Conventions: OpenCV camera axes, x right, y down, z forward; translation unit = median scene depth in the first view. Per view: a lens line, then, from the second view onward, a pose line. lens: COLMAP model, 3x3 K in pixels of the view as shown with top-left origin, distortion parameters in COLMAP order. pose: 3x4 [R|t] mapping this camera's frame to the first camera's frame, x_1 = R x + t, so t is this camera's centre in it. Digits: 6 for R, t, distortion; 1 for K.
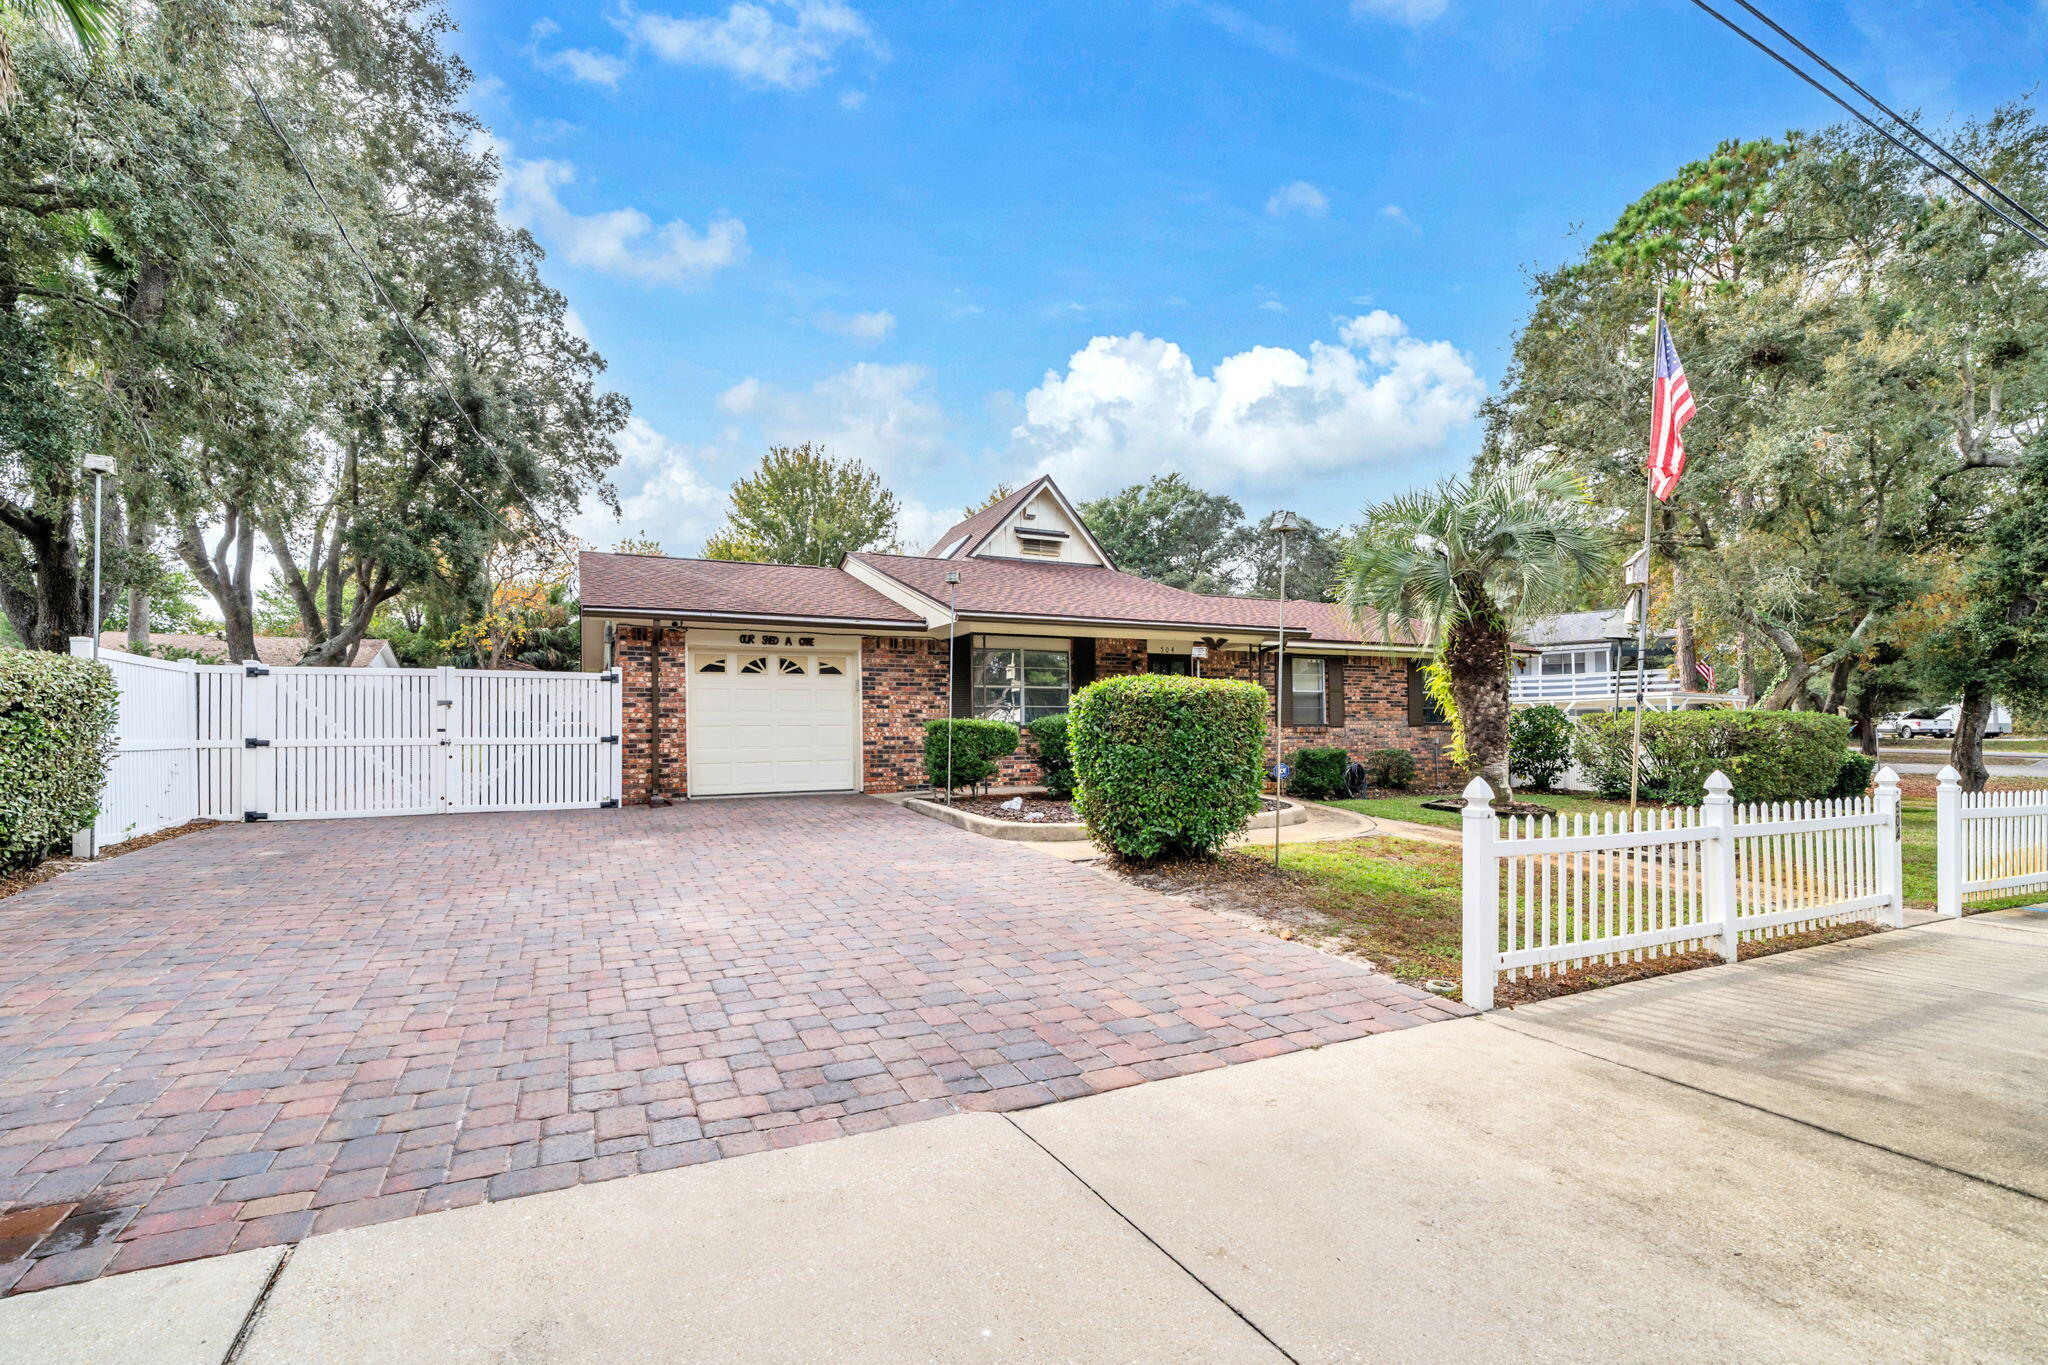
lens RADIAL K [[972.7, 0, 1001.3], [0, 972.7, 730.9], [0, 0, 1]] dist [0.001204, -0.000503]
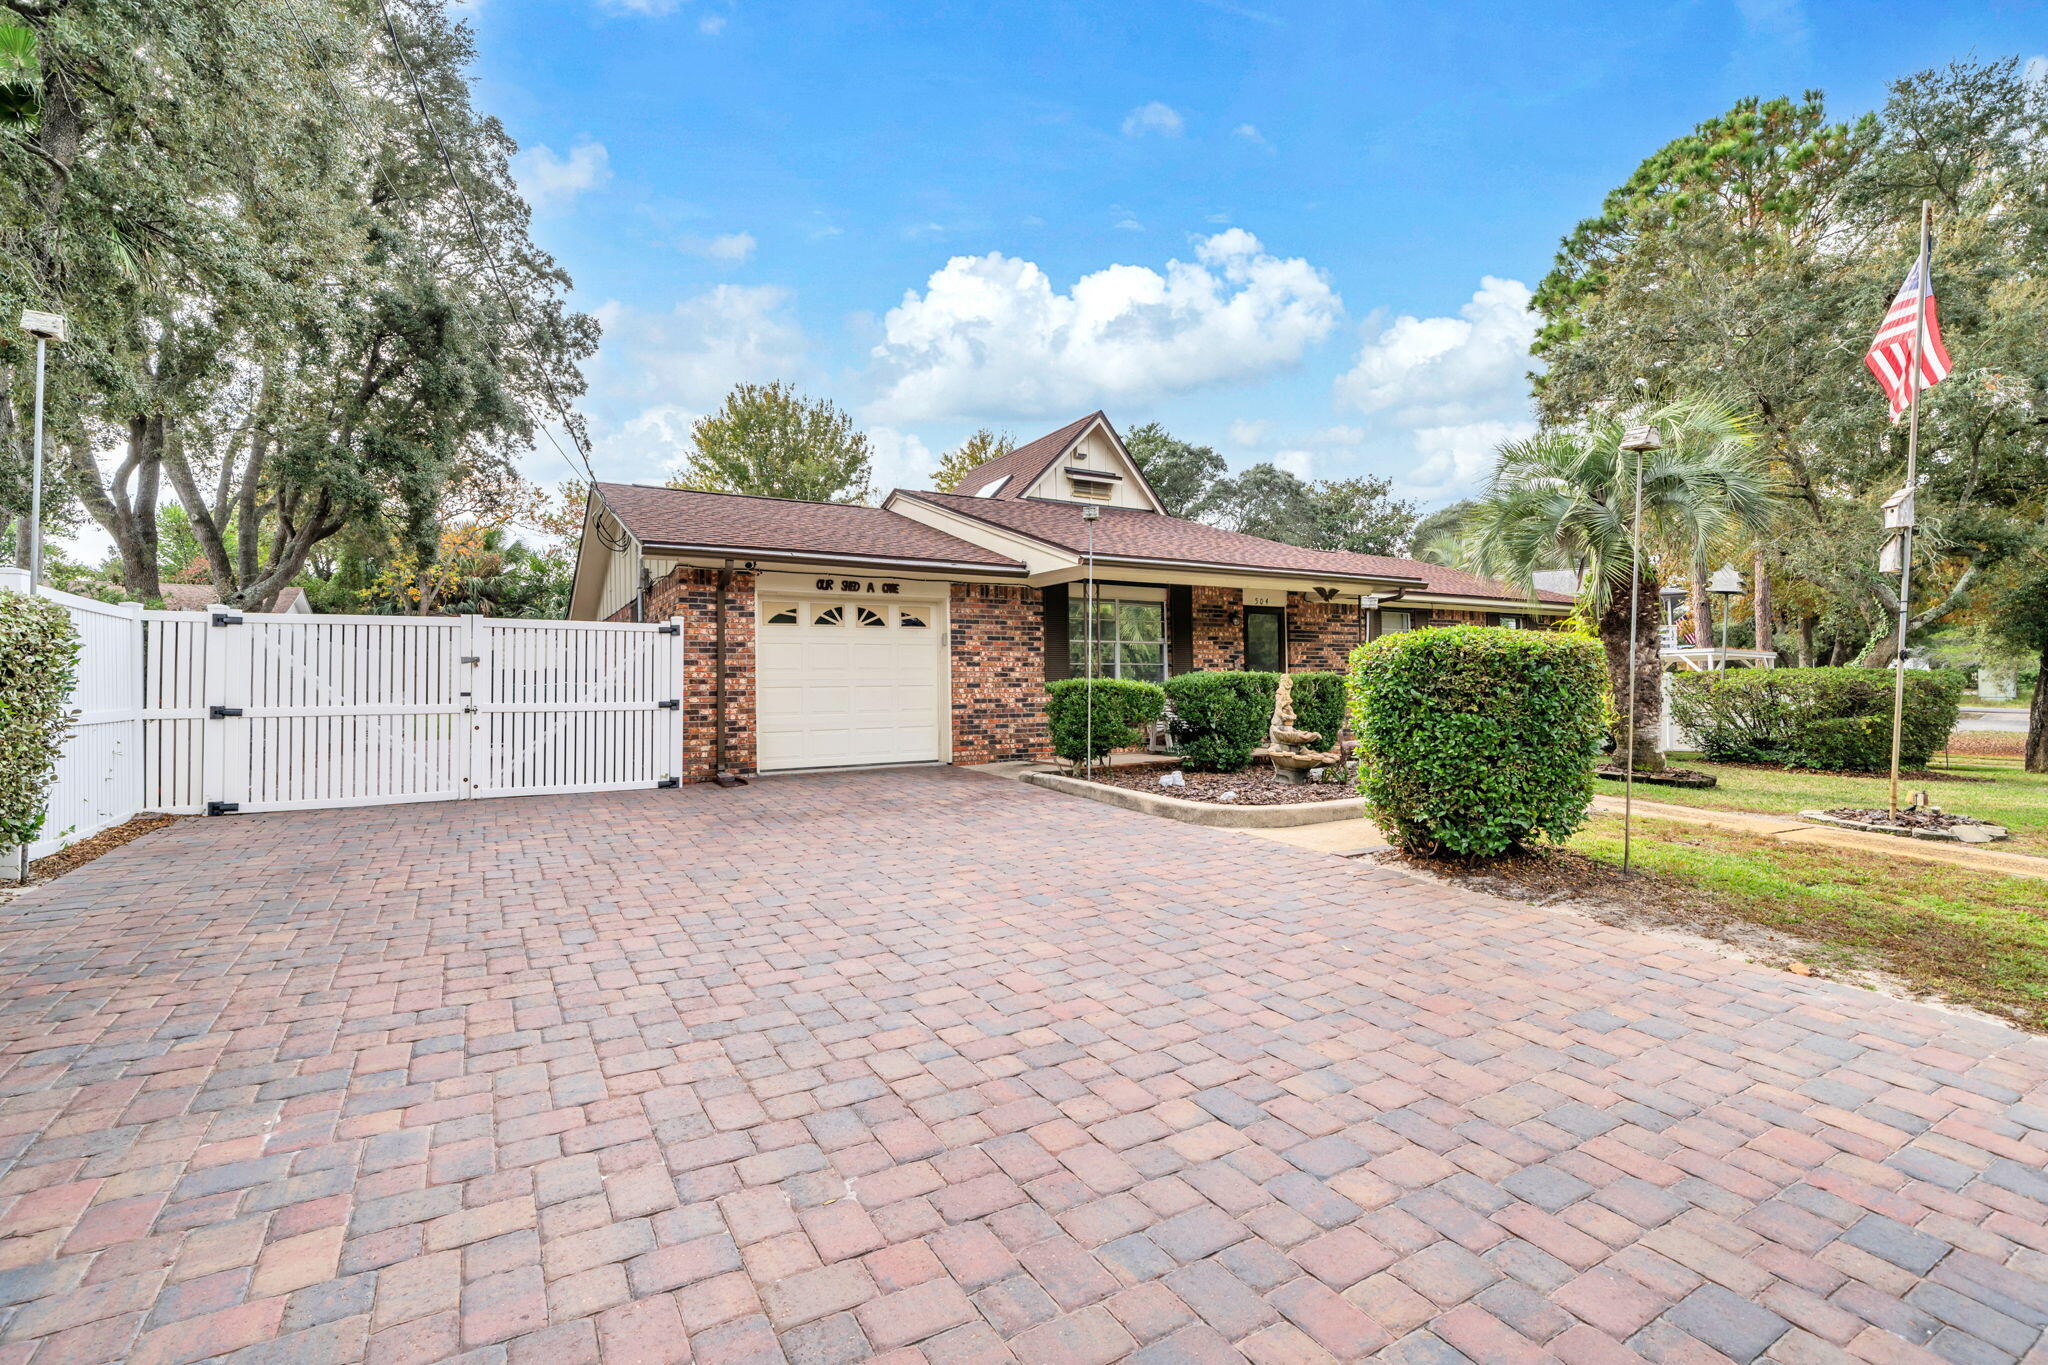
lens RADIAL K [[972.7, 0, 1005.6], [0, 972.7, 671.5], [0, 0, 1]] dist [0.001204, -0.000503]
pose [[0.995327, -0.001107, 0.096550, -0.177878], [0.002645, 0.999872, -0.015804, -0.004723], [-0.096520, 0.015986, 0.995203, 0.137862]]
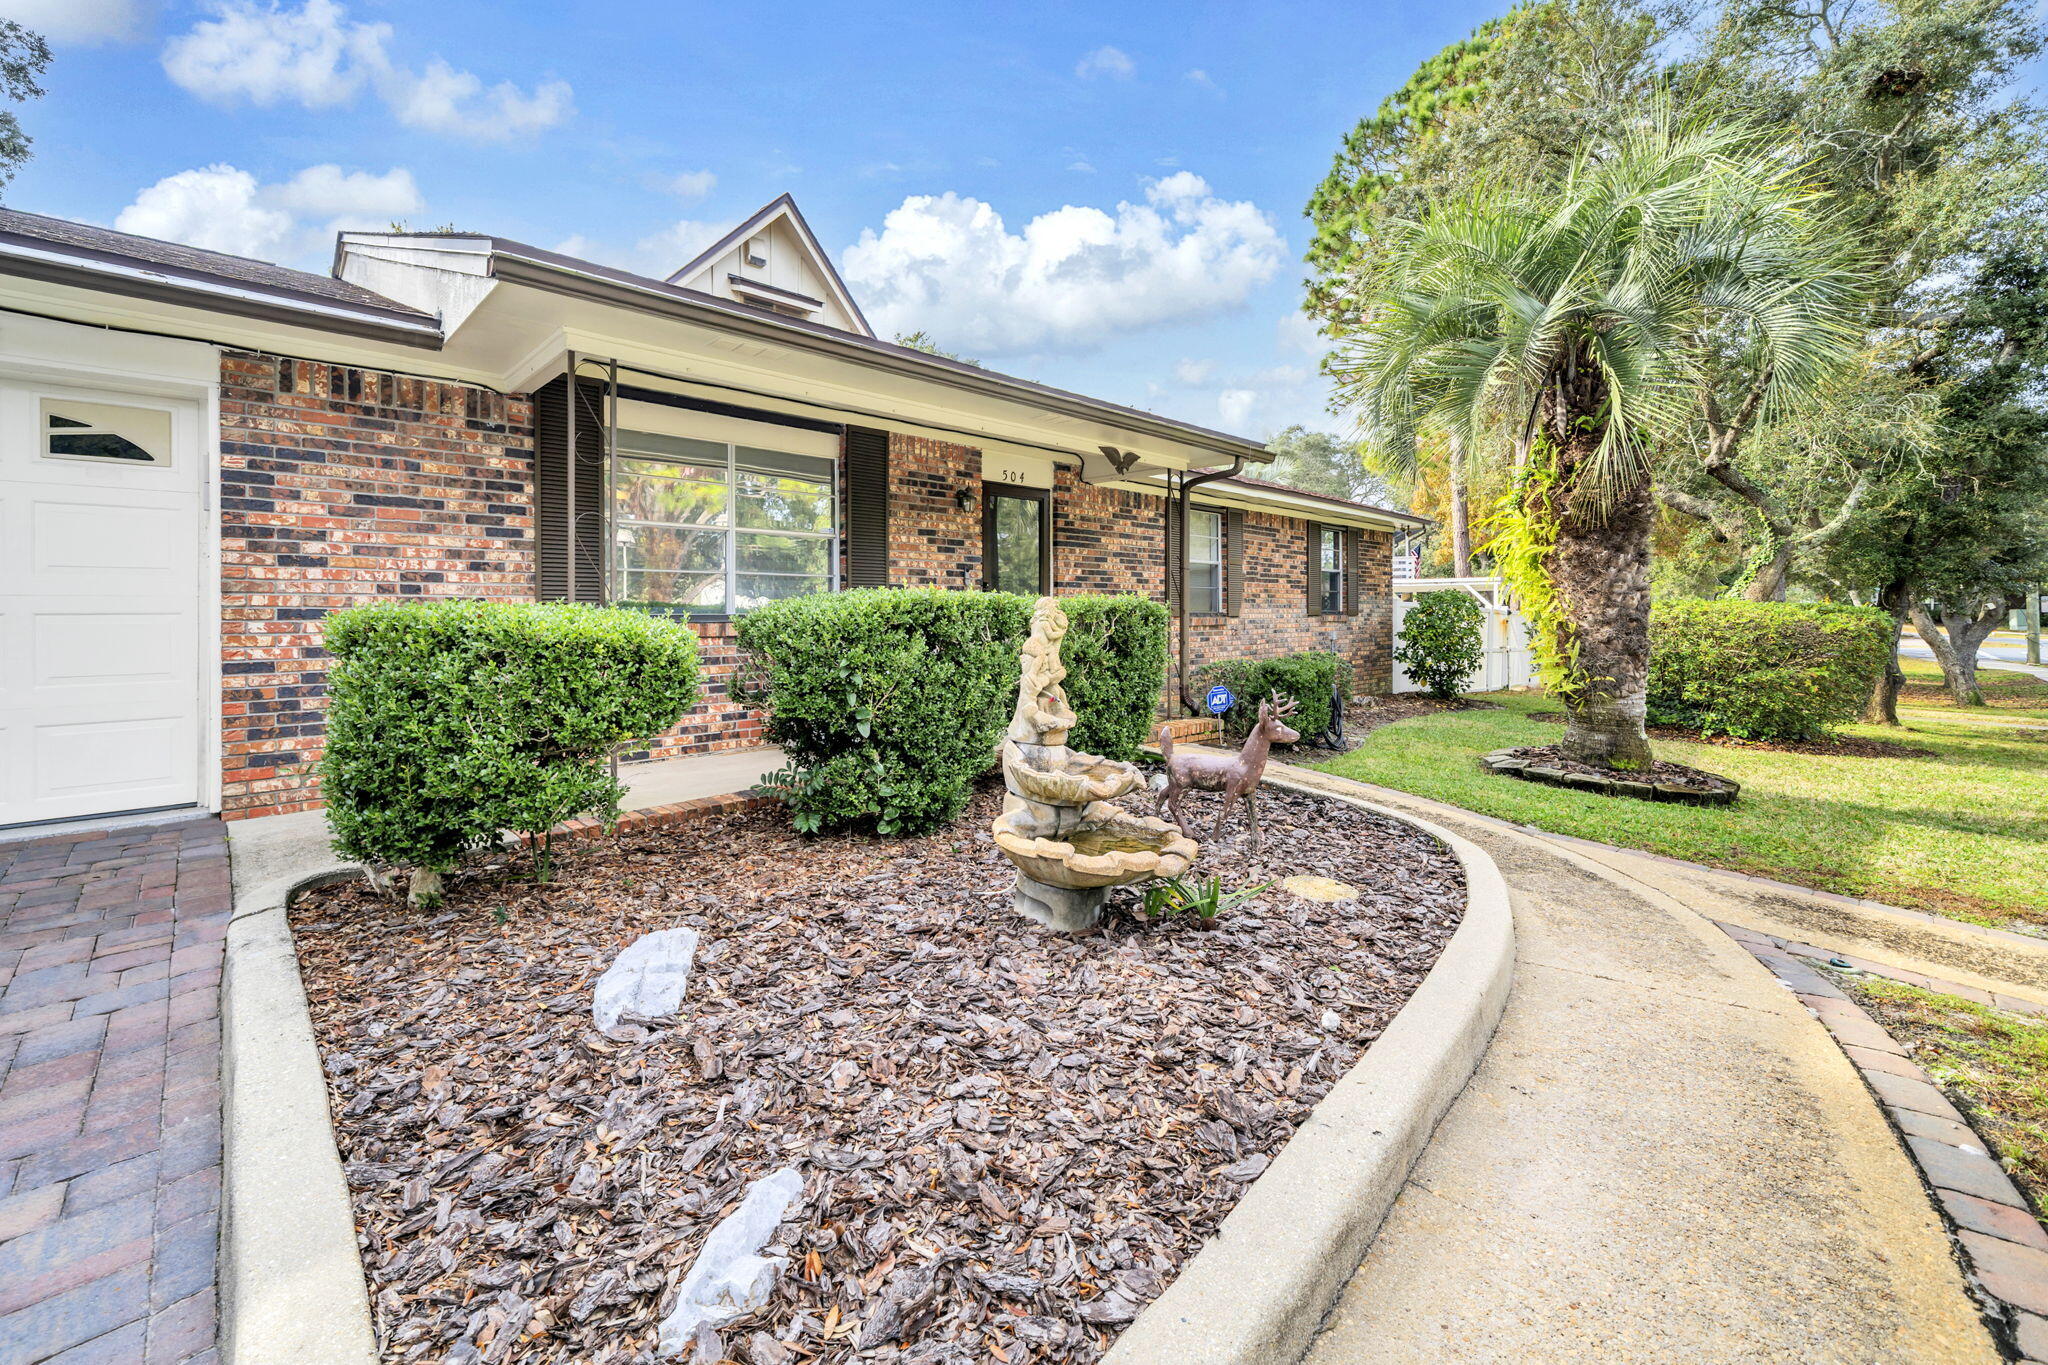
lens RADIAL K [[823.6, 0, 1006.7], [0, 823.6, 602.4], [0, 0, 1]] dist [-0.007357, 0.000425]
pose [[0.947834, 0.012211, 0.318531, 0.024010], [-0.011030, 0.999924, -0.005508, -0.011398], [-0.318574, 0.001708, 0.947896, 0.646672]]
